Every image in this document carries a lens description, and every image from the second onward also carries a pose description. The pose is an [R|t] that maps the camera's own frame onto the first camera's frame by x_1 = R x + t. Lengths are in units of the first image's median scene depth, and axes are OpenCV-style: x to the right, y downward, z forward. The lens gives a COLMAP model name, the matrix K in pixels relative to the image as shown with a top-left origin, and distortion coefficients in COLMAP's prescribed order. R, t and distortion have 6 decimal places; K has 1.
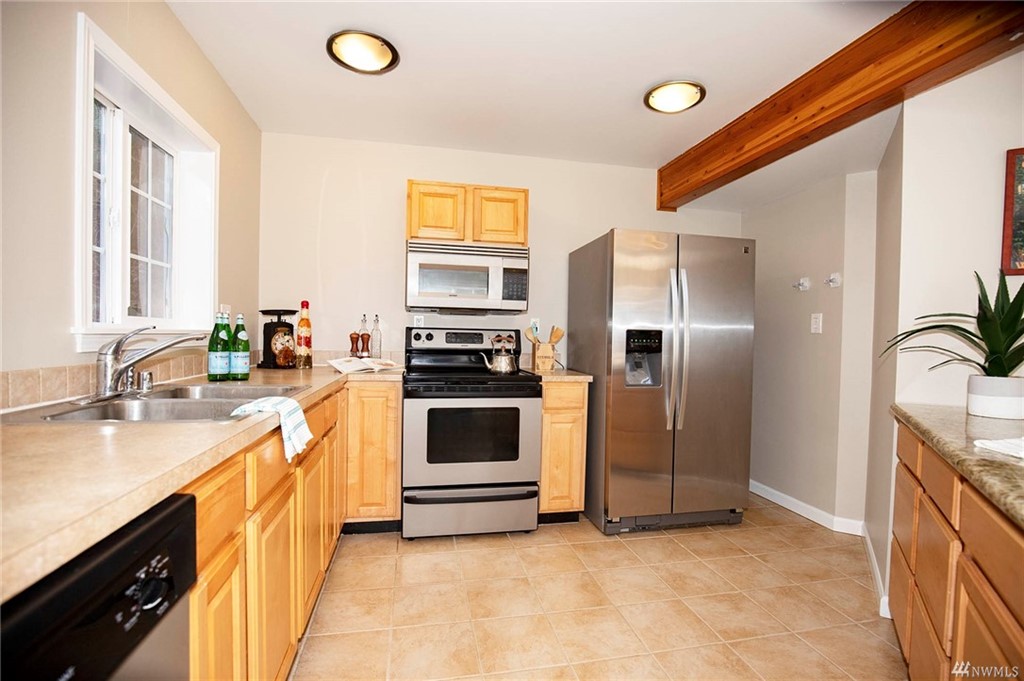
lens RADIAL K [[473.3, 0, 512.0], [0, 473.3, 340.5], [0, 0, 1]] dist [-0.017521, -0.000144]
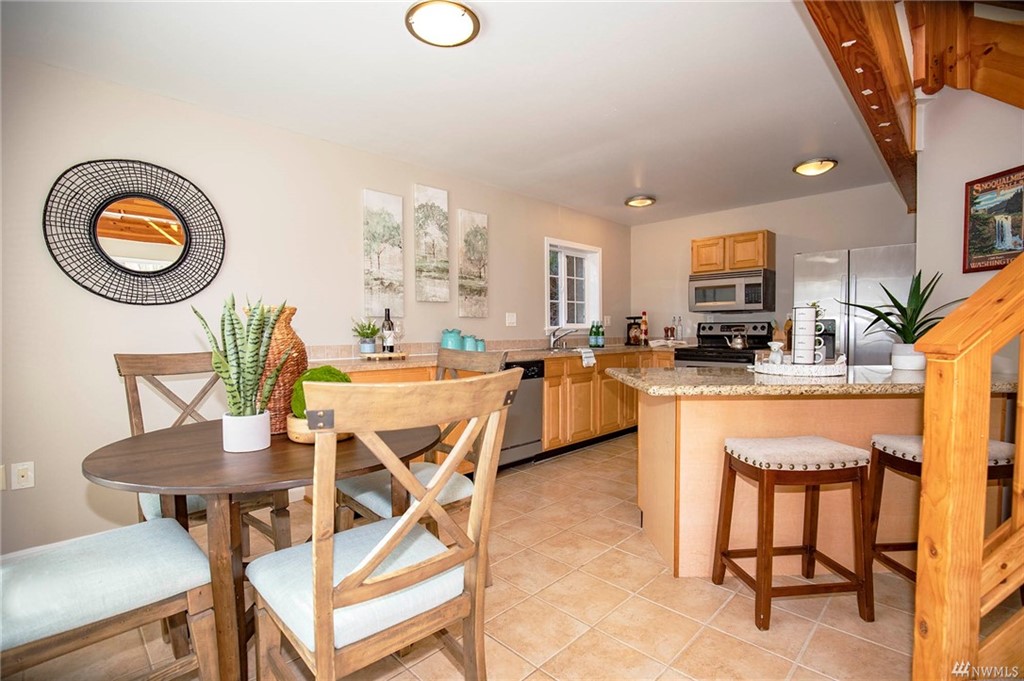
lens RADIAL K [[473.3, 0, 512.0], [0, 473.3, 340.5], [0, 0, 1]] dist [-0.017521, -0.000144]
pose [[0.550564, -0.003798, -0.834784, 0.924126], [0.011053, 0.999935, 0.002740, 0.026195], [0.834720, -0.010736, 0.550571, -0.567380]]
